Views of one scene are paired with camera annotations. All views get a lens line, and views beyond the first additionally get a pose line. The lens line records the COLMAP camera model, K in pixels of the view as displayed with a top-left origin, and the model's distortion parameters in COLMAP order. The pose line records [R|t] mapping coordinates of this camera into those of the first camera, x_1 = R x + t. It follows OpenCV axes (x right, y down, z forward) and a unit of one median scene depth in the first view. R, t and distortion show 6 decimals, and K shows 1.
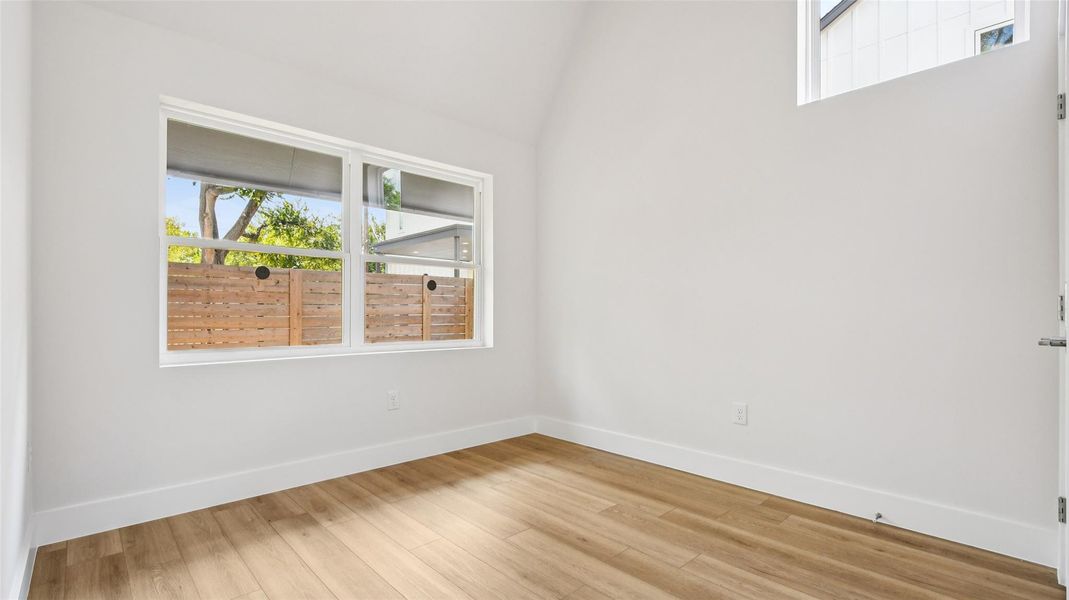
lens RADIAL K [[482.7, 0, 529.6], [0, 482.7, 305.6], [0, 0, 1]] dist [-0.002593, -0.001022]
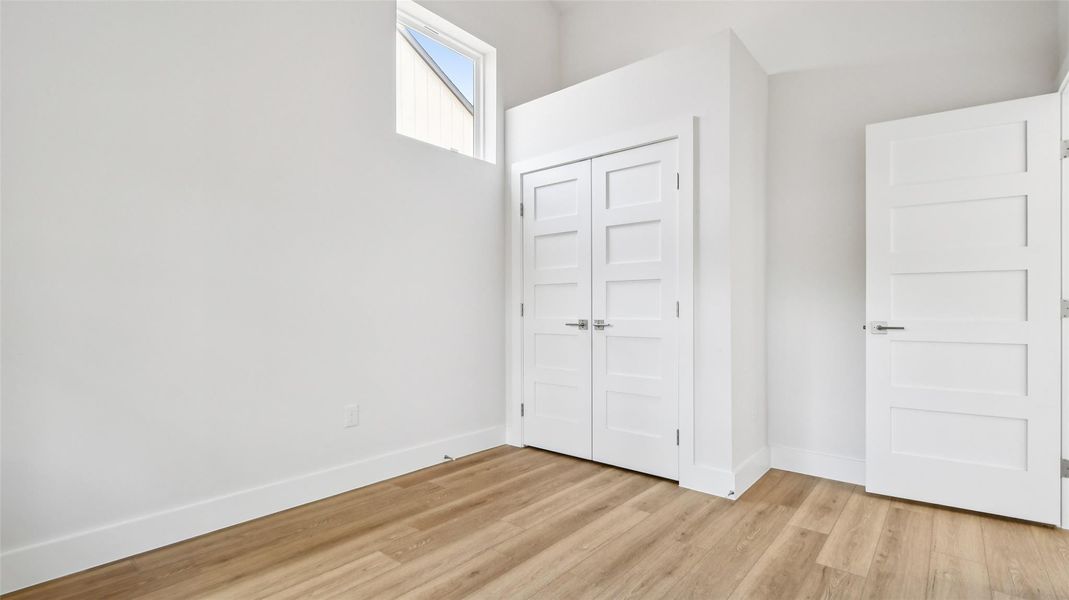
lens RADIAL K [[482.7, 0, 529.6], [0, 482.7, 305.6], [0, 0, 1]] dist [-0.002593, -0.001022]
pose [[-0.101328, 0.011250, 0.994789, -0.694160], [-0.011336, 0.999858, -0.012462, 0.010813], [-0.994788, -0.012540, -0.101186, 0.897432]]
